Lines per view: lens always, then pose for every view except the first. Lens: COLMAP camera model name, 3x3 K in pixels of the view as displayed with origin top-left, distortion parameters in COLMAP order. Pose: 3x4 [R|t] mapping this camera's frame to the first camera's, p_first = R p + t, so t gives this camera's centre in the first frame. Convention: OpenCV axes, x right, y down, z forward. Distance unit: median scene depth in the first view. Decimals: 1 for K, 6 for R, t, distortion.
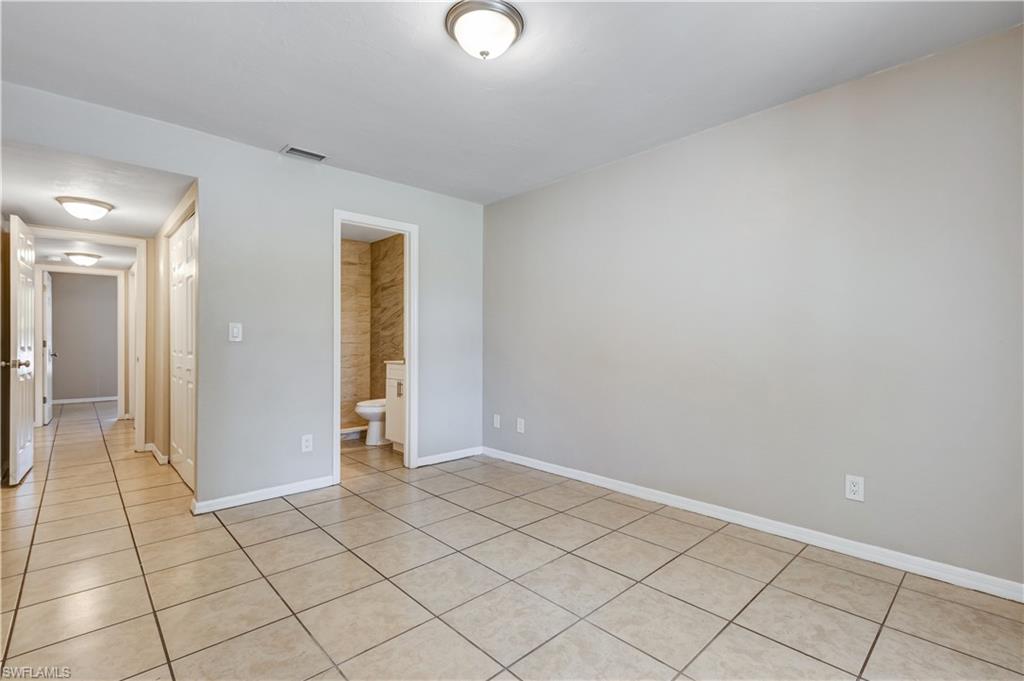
lens RADIAL K [[468.4, 0, 517.2], [0, 468.4, 340.2], [0, 0, 1]] dist [0.005014, -0.000436]
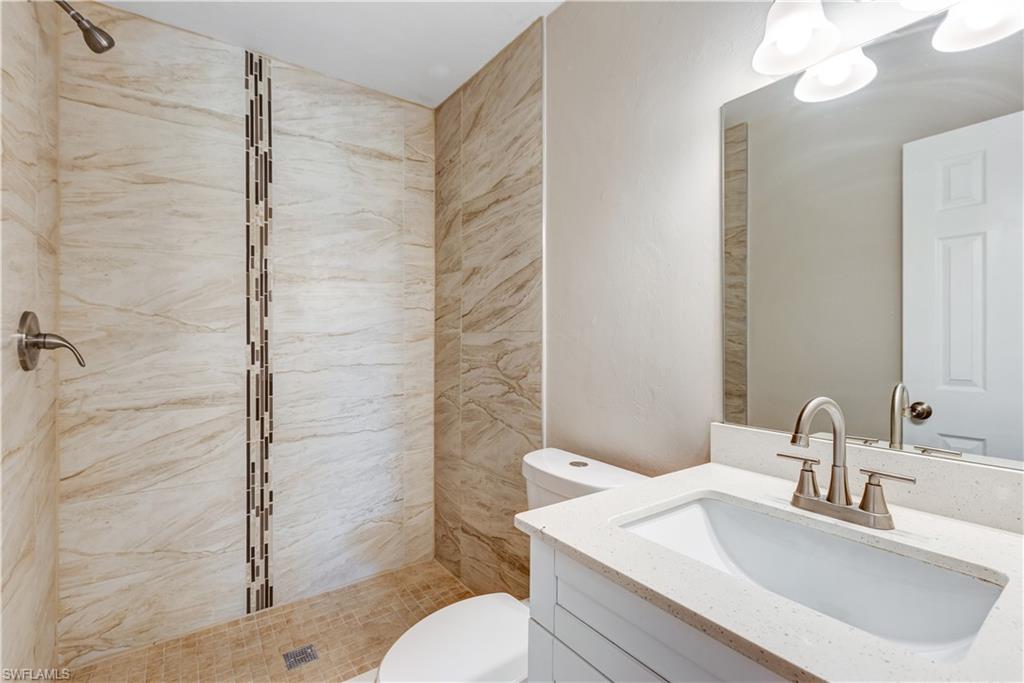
lens RADIAL K [[468.4, 0, 511.9], [0, 468.4, 340.1], [0, 0, 1]] dist [0.005014, -0.000436]
pose [[0.991903, -0.000744, -0.126994, -0.204271], [0.001276, 0.999991, 0.004114, -0.015793], [0.126990, -0.004243, 0.991895, 0.635823]]
